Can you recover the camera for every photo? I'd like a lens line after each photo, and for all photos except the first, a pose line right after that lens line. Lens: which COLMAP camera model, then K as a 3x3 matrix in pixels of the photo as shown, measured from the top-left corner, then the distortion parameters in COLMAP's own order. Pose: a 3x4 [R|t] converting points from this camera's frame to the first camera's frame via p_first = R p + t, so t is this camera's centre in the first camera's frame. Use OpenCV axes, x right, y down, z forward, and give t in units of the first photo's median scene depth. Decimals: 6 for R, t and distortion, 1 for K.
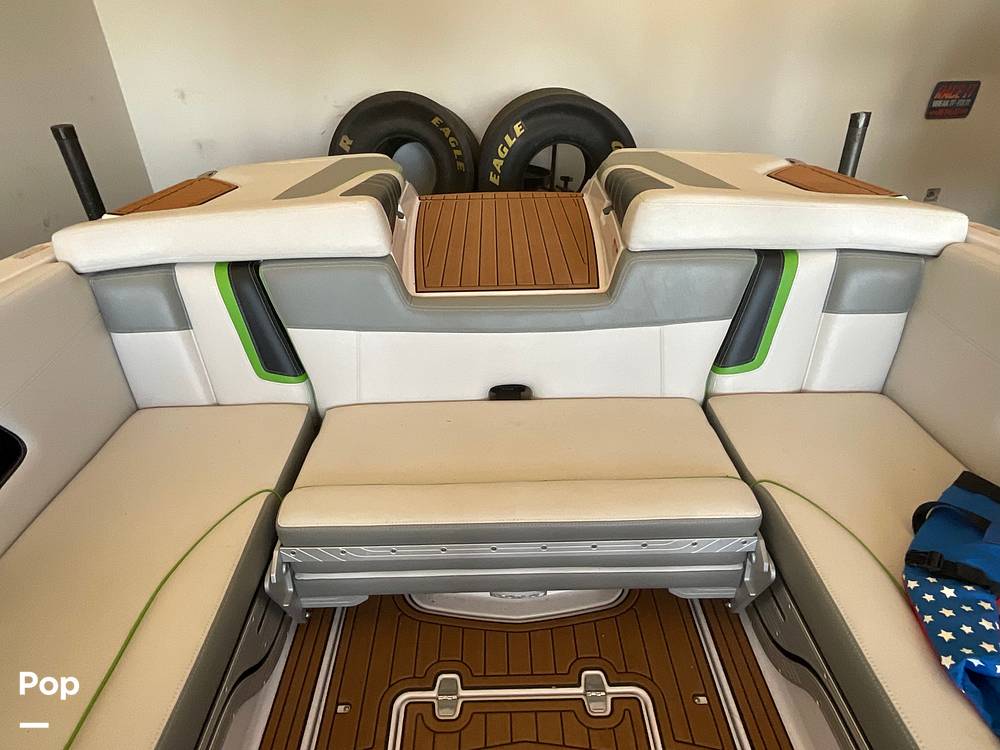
lens RADIAL K [[666.7, 0, 500.0], [0, 666.7, 375.0], [0, 0, 1]] dist [0.000747, 0.000336]
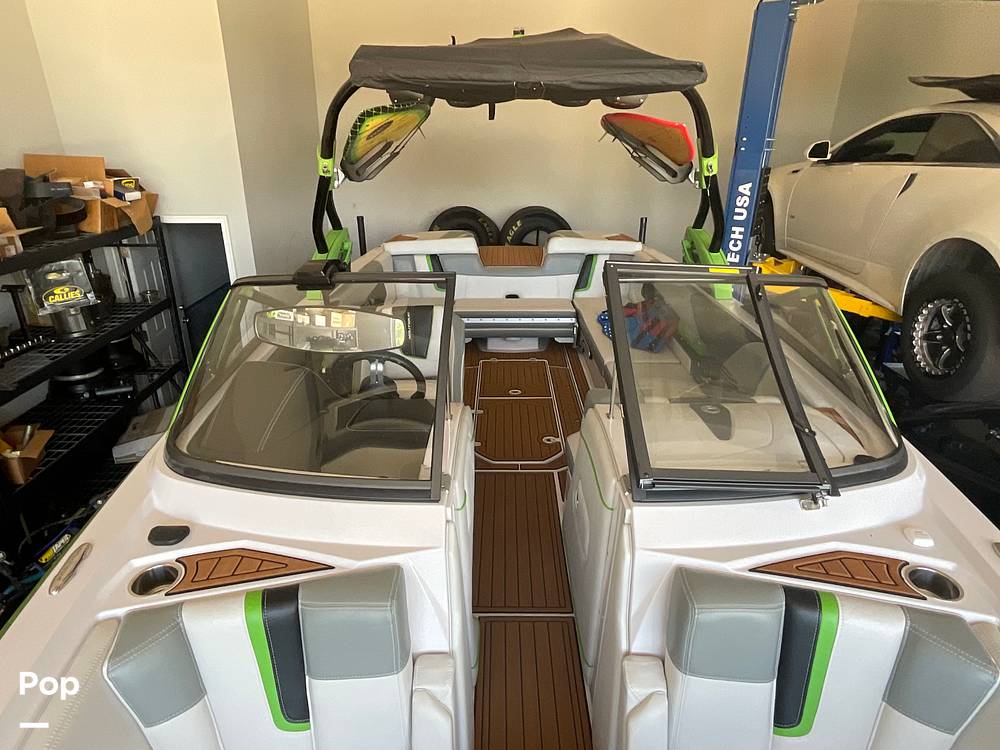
lens RADIAL K [[590.5, 0, 500.0], [0, 590.5, 375.0], [0, 0, 1]] dist [0.000414, -0.000586]
pose [[0.999679, 0.022919, -0.010776, -0.005060], [-0.024070, 0.992135, -0.122837, 0.767724], [0.007876, 0.123057, 0.992368, -1.823287]]
